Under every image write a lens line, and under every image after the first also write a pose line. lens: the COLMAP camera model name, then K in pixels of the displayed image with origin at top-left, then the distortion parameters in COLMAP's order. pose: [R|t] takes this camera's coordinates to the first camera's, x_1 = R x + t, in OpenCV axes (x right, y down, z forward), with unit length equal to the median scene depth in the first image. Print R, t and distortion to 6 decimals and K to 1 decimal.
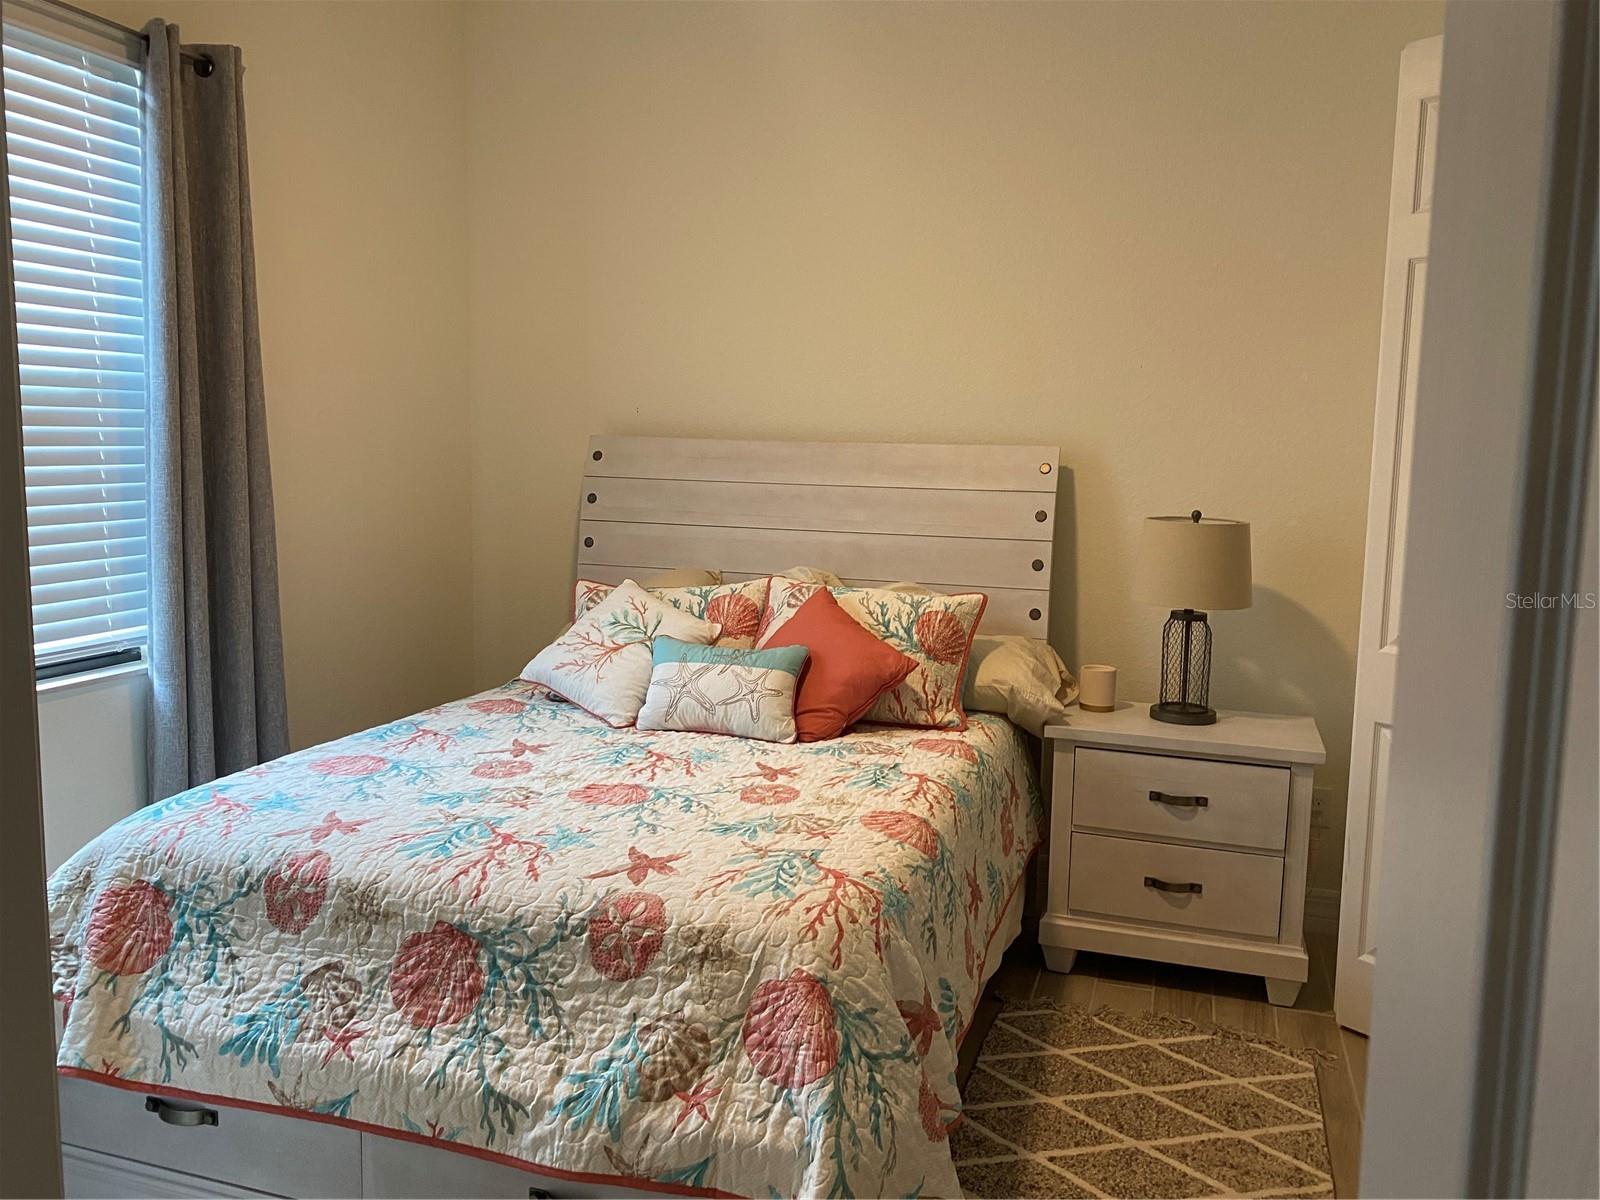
lens RADIAL K [[1232.5, 0, 804.0], [0, 1232.5, 579.6], [0, 0, 1]] dist [0.105464, -0.150534]
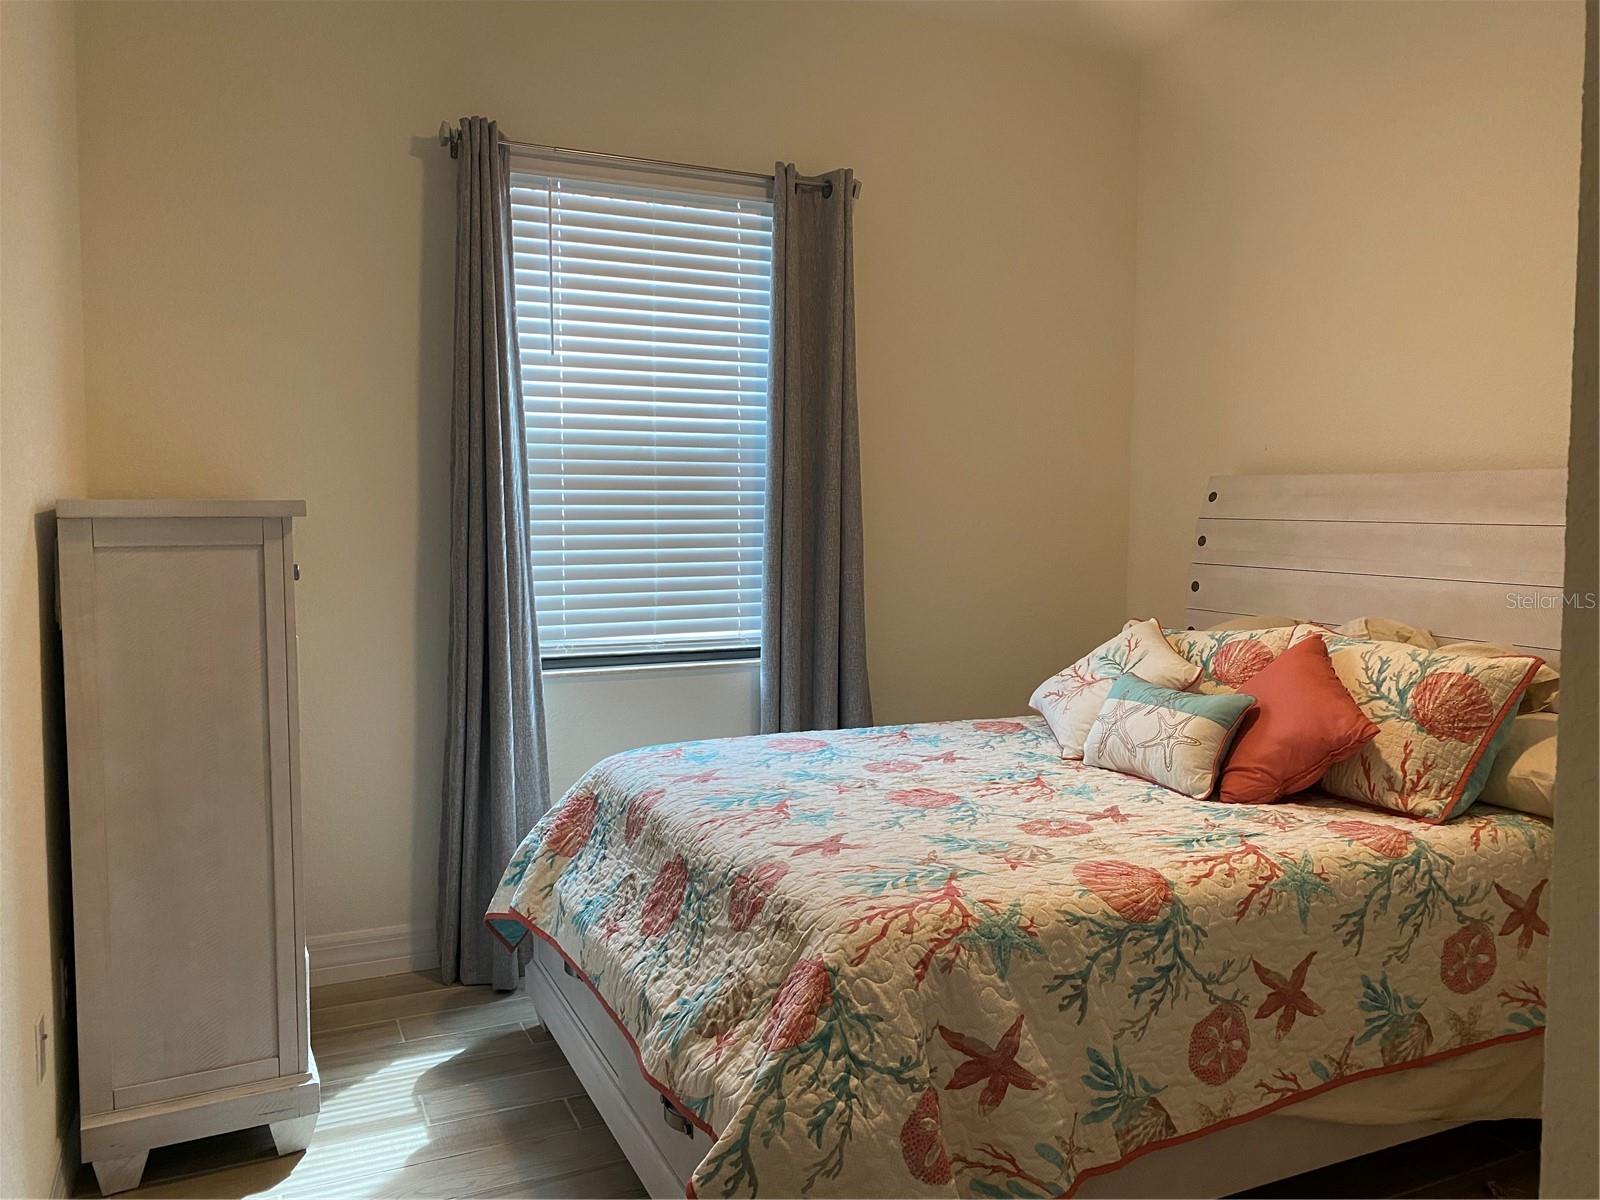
lens RADIAL K [[1232.5, 0, 804.0], [0, 1232.5, 579.6], [0, 0, 1]] dist [0.105464, -0.150534]
pose [[0.679733, 0.026622, -0.732976, 0.558156], [-0.073752, 0.996757, -0.032193, 0.030375], [0.729742, 0.075941, 0.679492, 0.208325]]
